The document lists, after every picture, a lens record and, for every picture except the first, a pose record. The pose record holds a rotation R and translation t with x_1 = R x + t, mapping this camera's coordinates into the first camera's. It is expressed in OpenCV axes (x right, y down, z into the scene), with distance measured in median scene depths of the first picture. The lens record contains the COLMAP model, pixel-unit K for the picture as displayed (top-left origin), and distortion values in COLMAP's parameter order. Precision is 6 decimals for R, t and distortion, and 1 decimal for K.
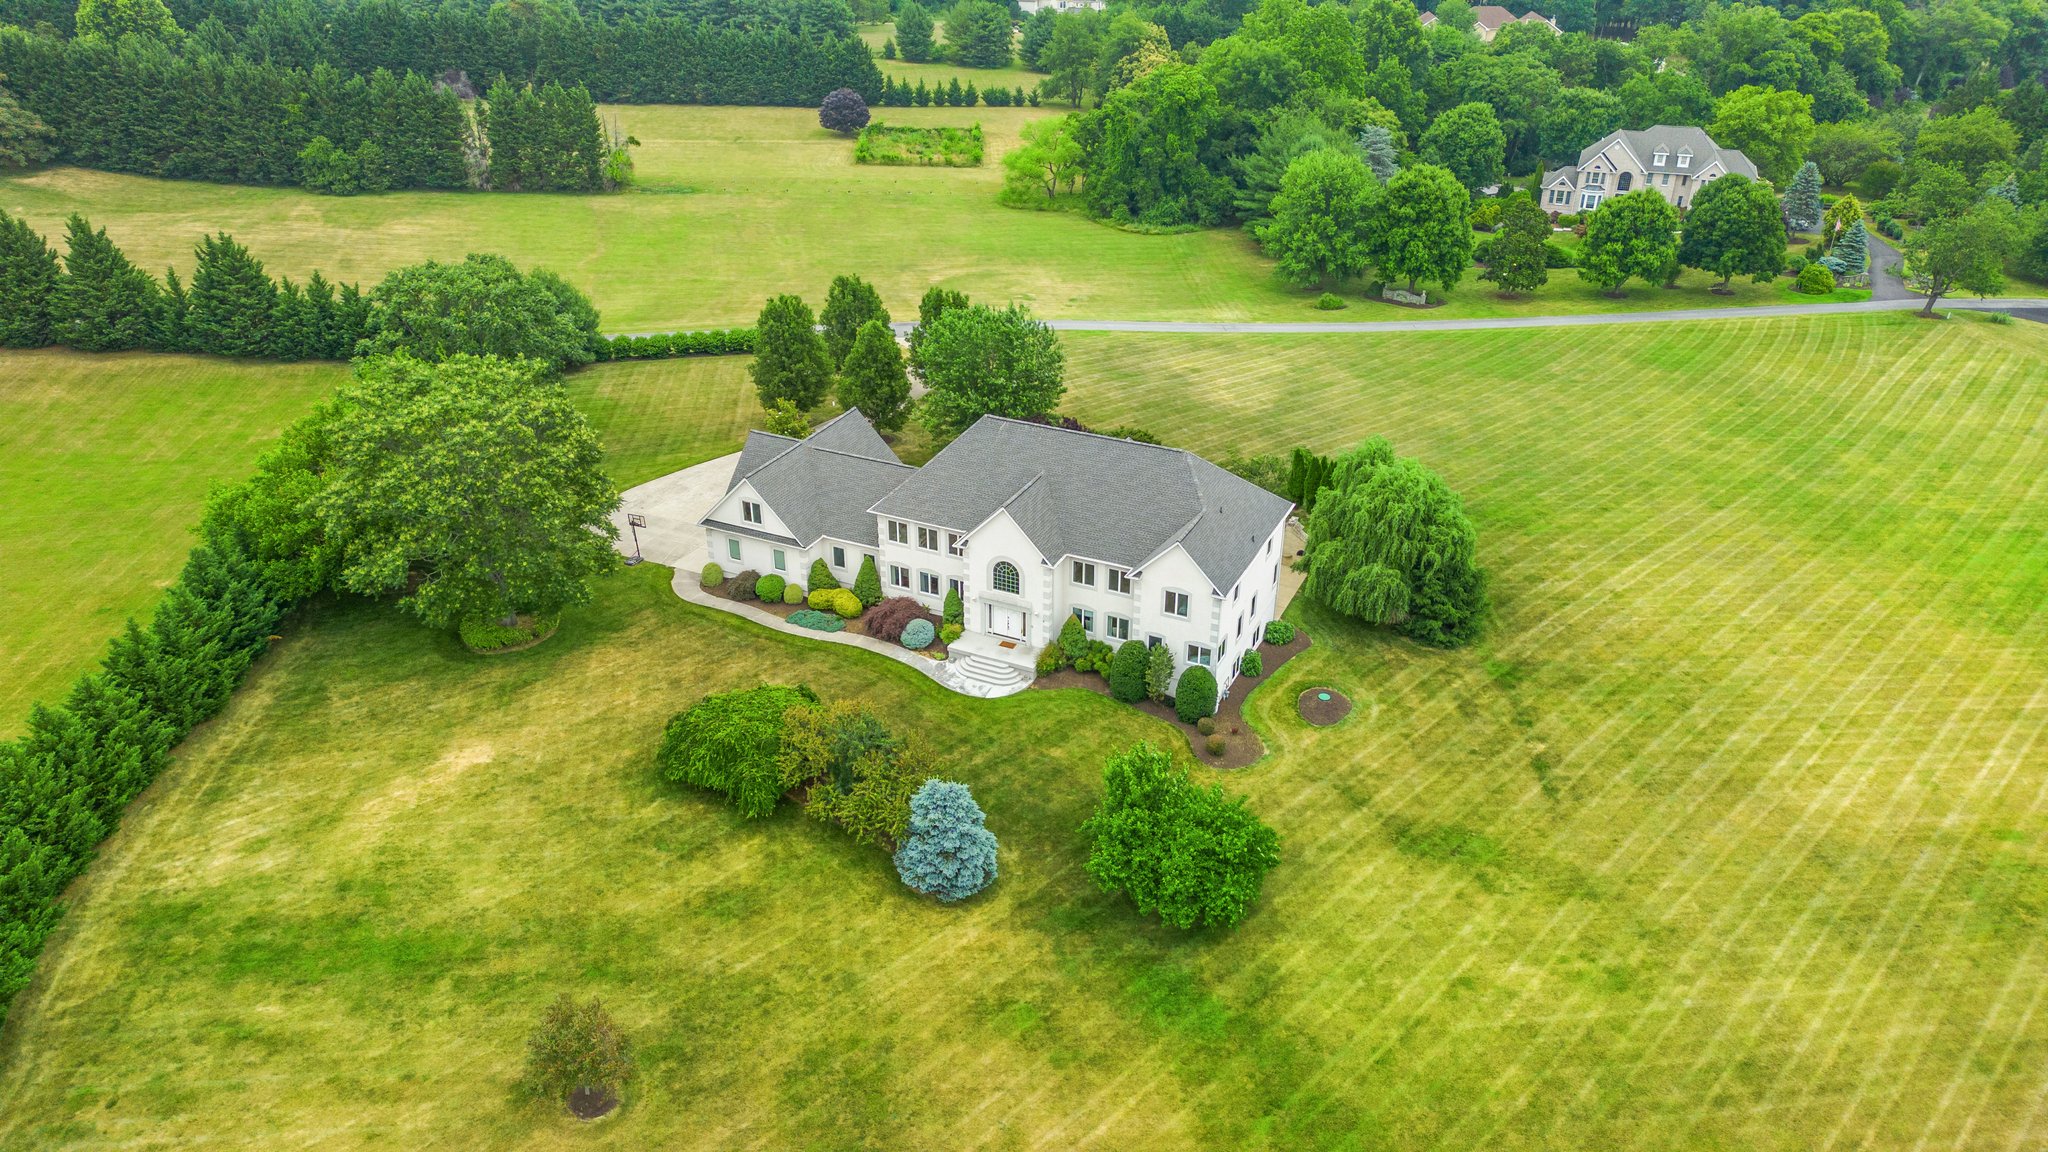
lens RADIAL K [[1434.0, 0, 1027.5], [0, 1434.0, 548.2], [0, 0, 1]] dist [0.084391, -0.097010]
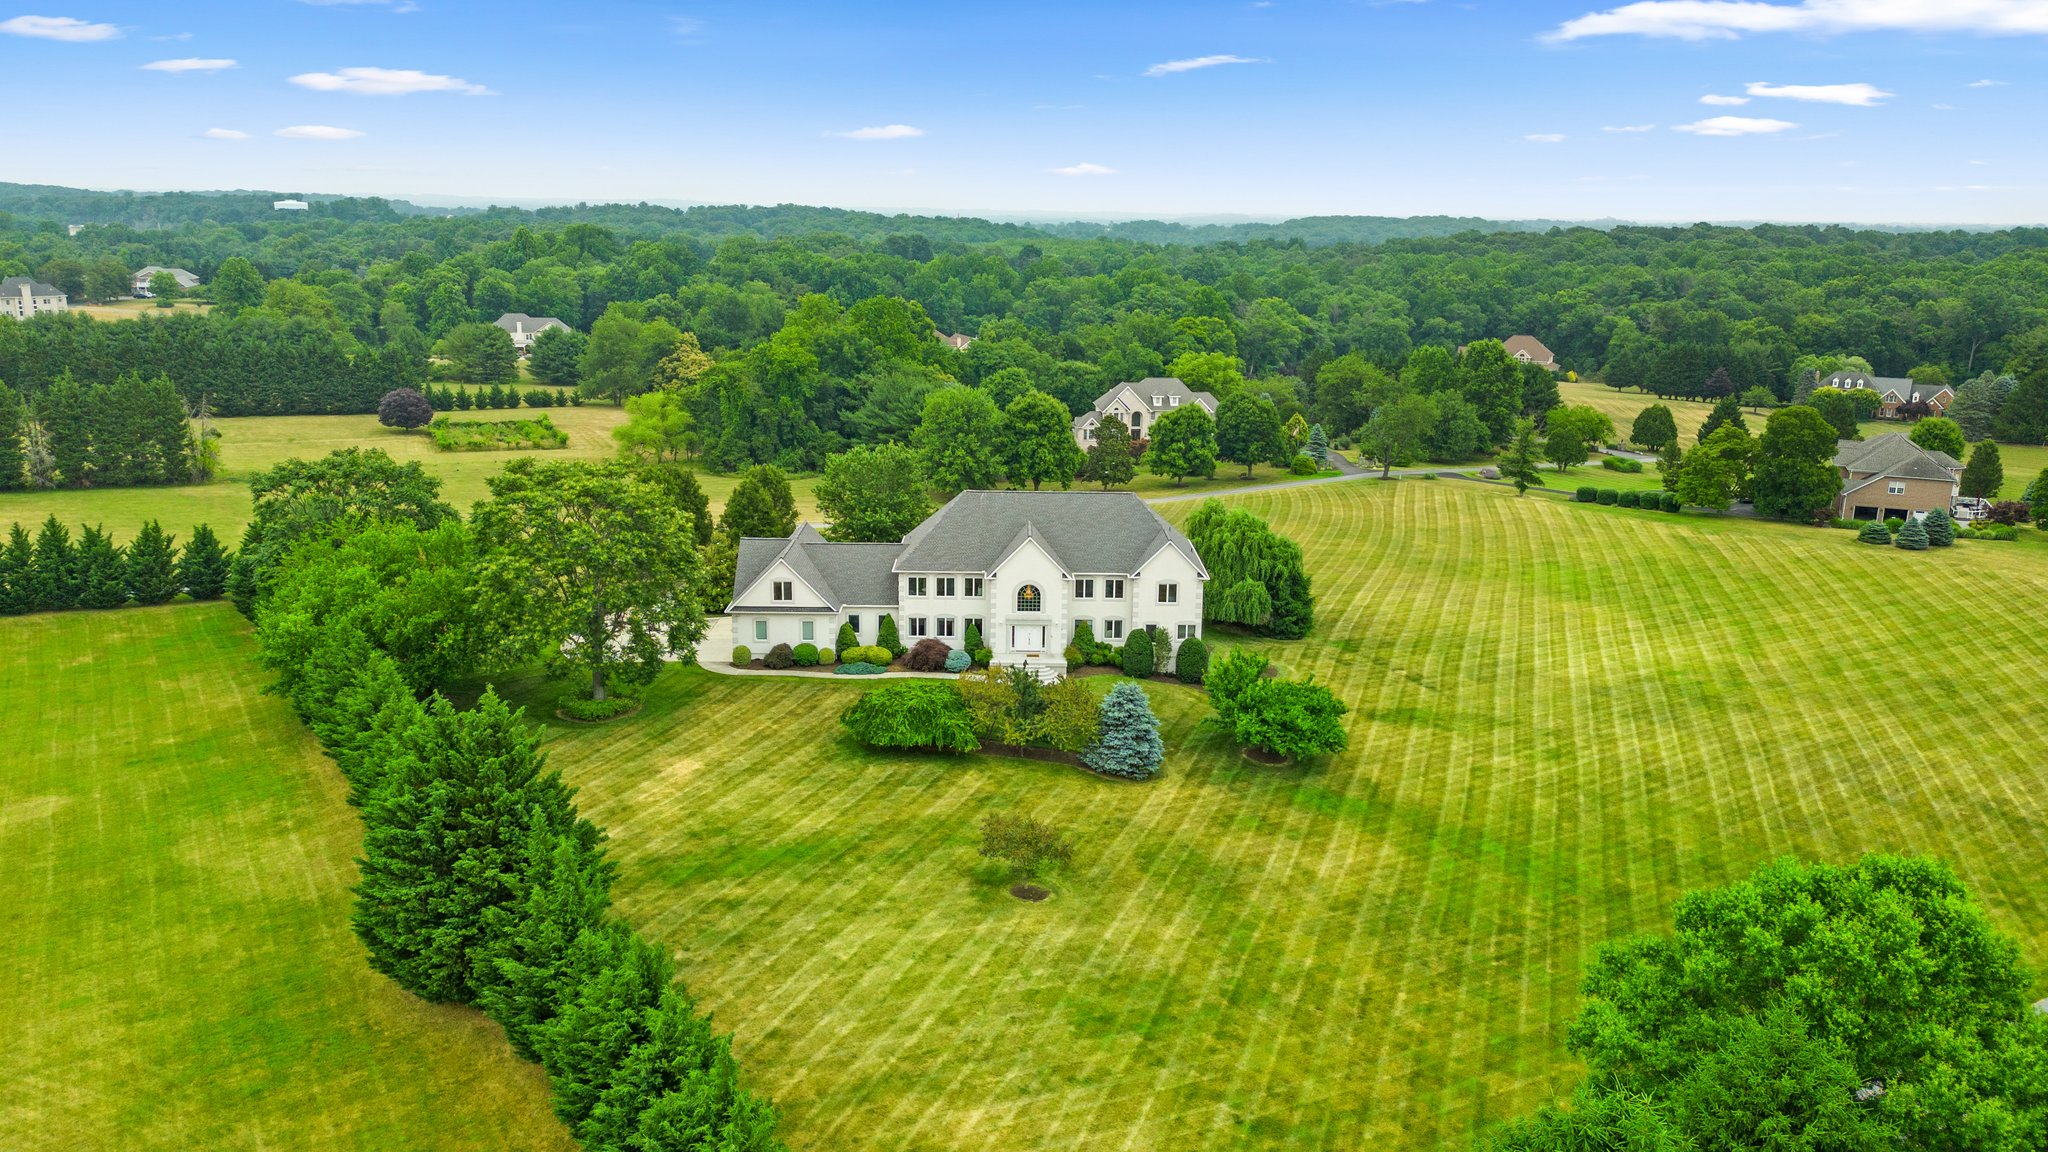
lens RADIAL K [[1473.8, 0, 1019.8], [0, 1473.8, 545.0], [0, 0, 1]] dist [0.095407, -0.112847]
pose [[0.899929, -0.082443, 0.428172, -0.538642], [0.187138, 0.959954, -0.208489, 0.229012], [-0.393837, 0.267752, 0.879319, -0.139506]]
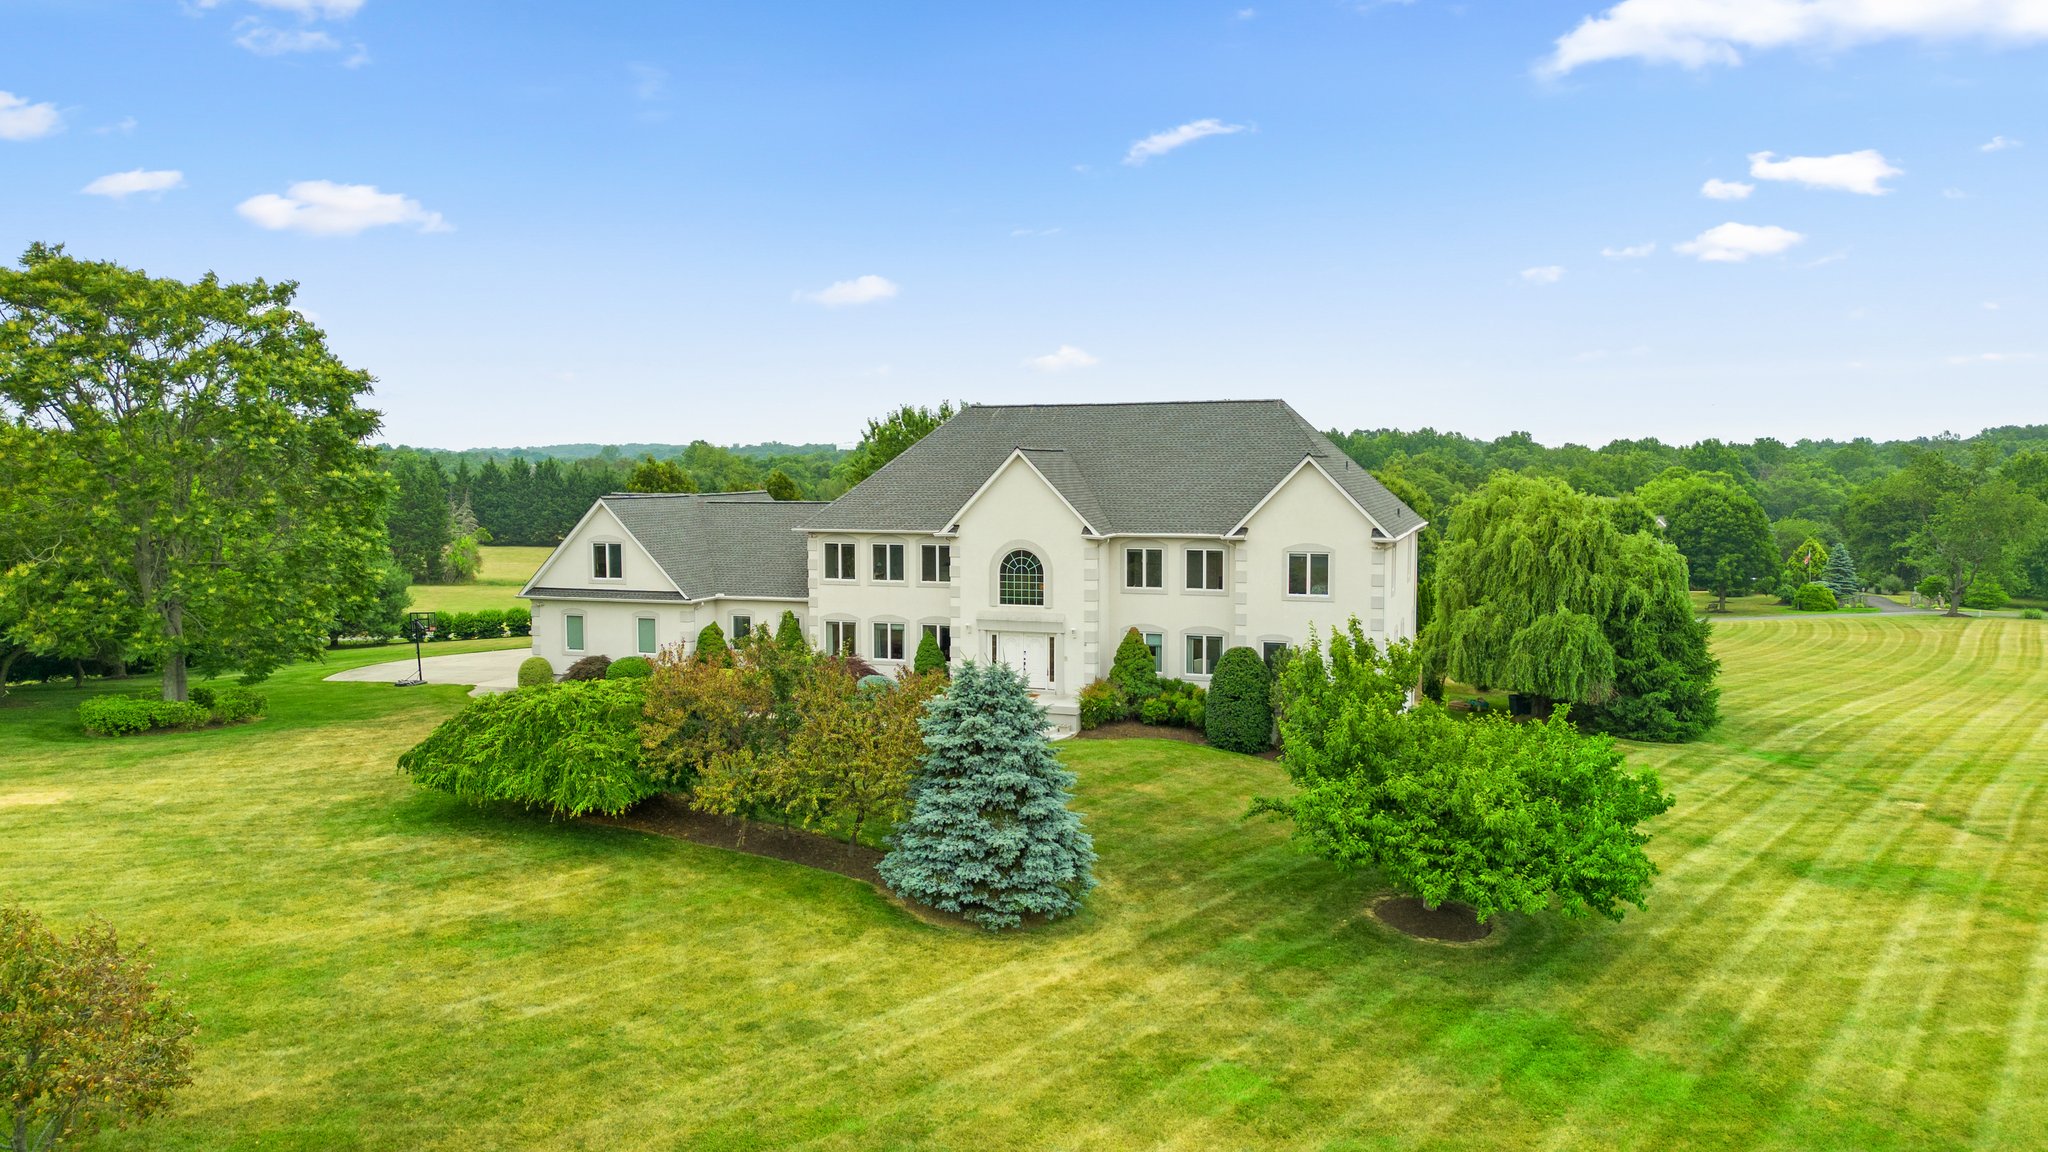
lens RADIAL K [[1434.0, 0, 1027.5], [0, 1434.0, 548.2], [0, 0, 1]] dist [0.084391, -0.097010]
pose [[0.994755, -0.007363, 0.102024, -0.071656], [0.048237, 0.913304, -0.404413, 0.246267], [-0.090201, 0.407213, 0.908868, 0.399064]]
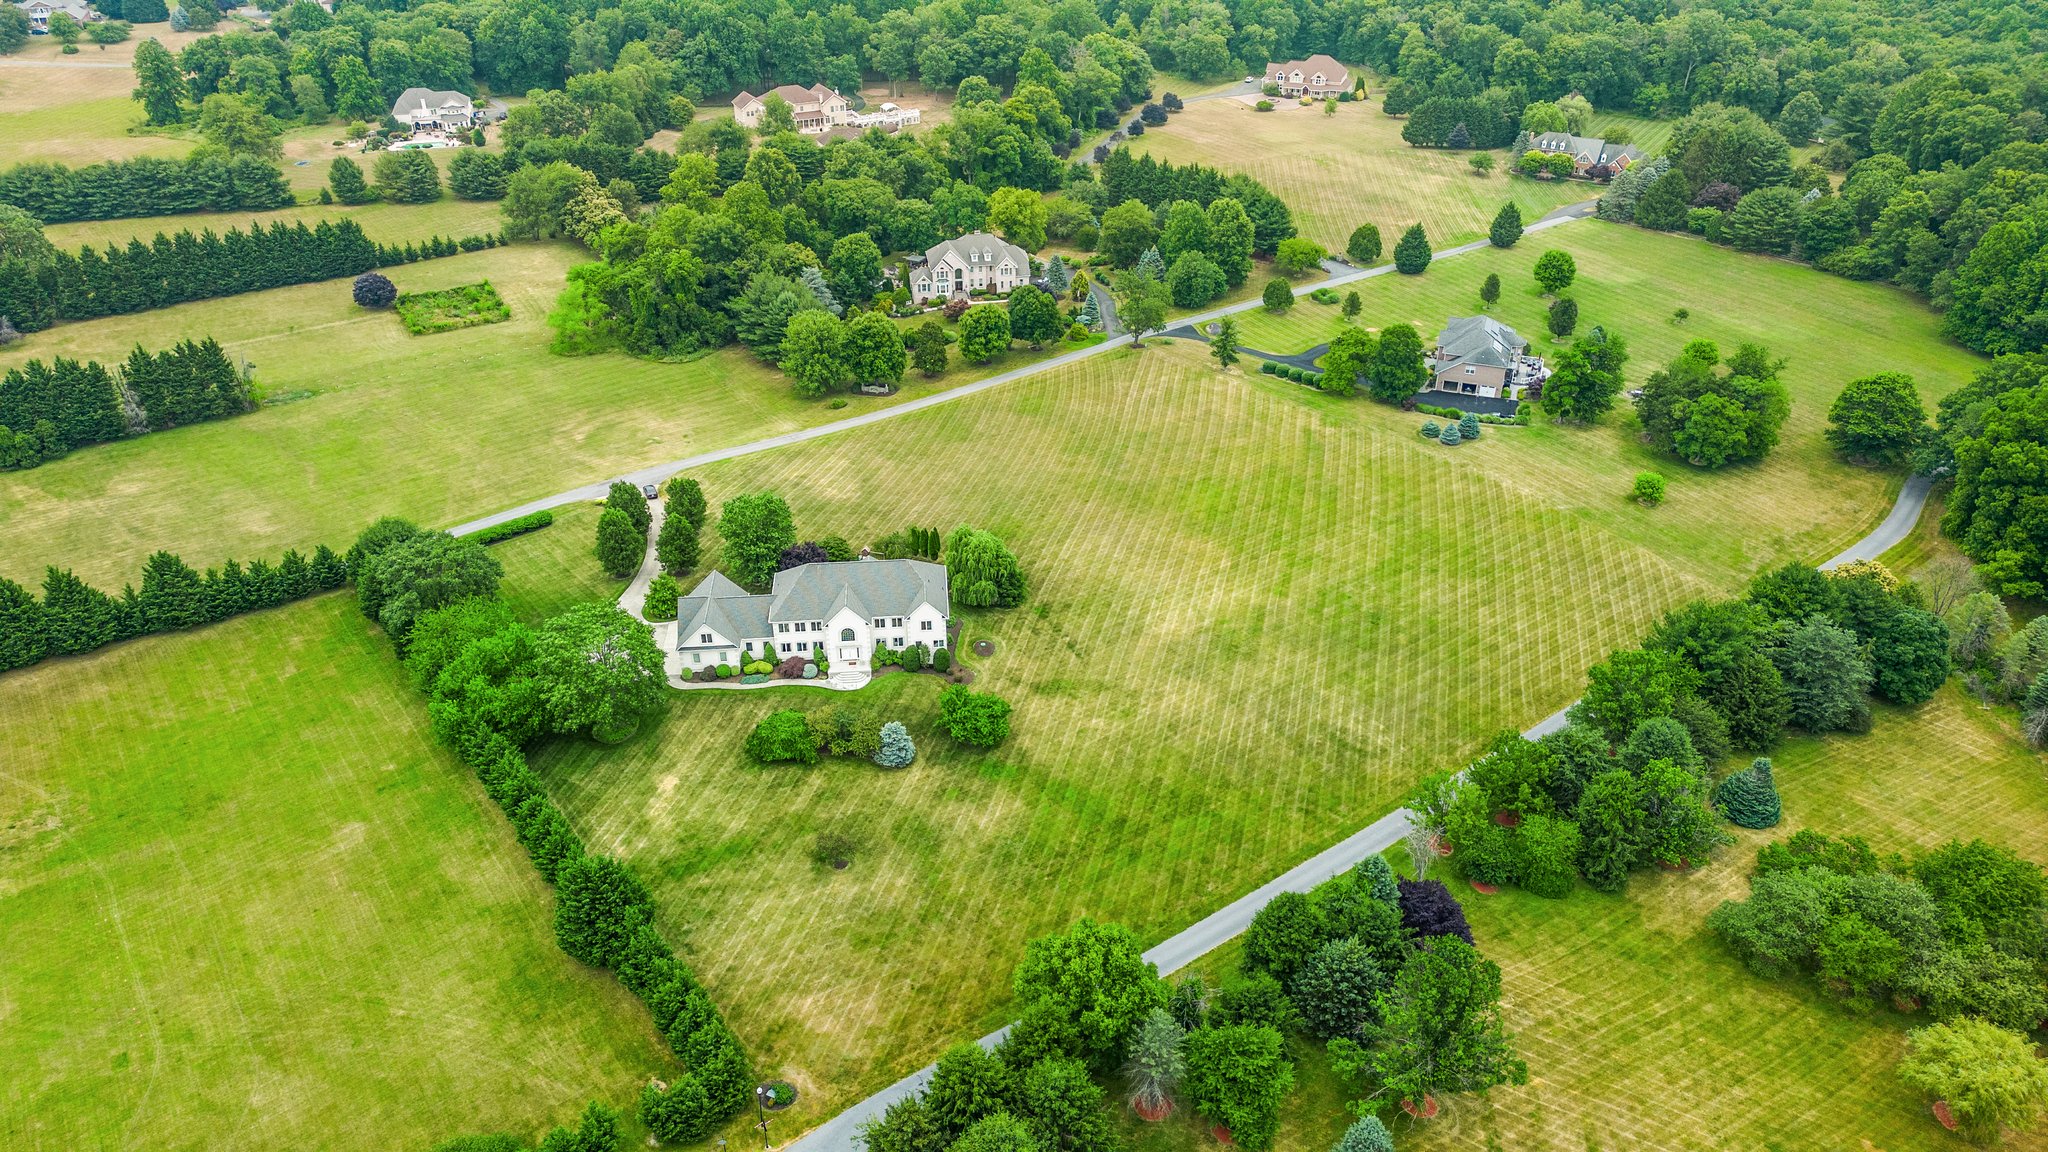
lens RADIAL K [[1434.0, 0, 1027.5], [0, 1434.0, 548.2], [0, 0, 1]] dist [0.084391, -0.097010]
pose [[0.864249, -0.261615, 0.429688, -0.658838], [0.231746, 0.965157, 0.121515, -0.299212], [-0.446506, -0.005441, 0.894764, -1.065197]]
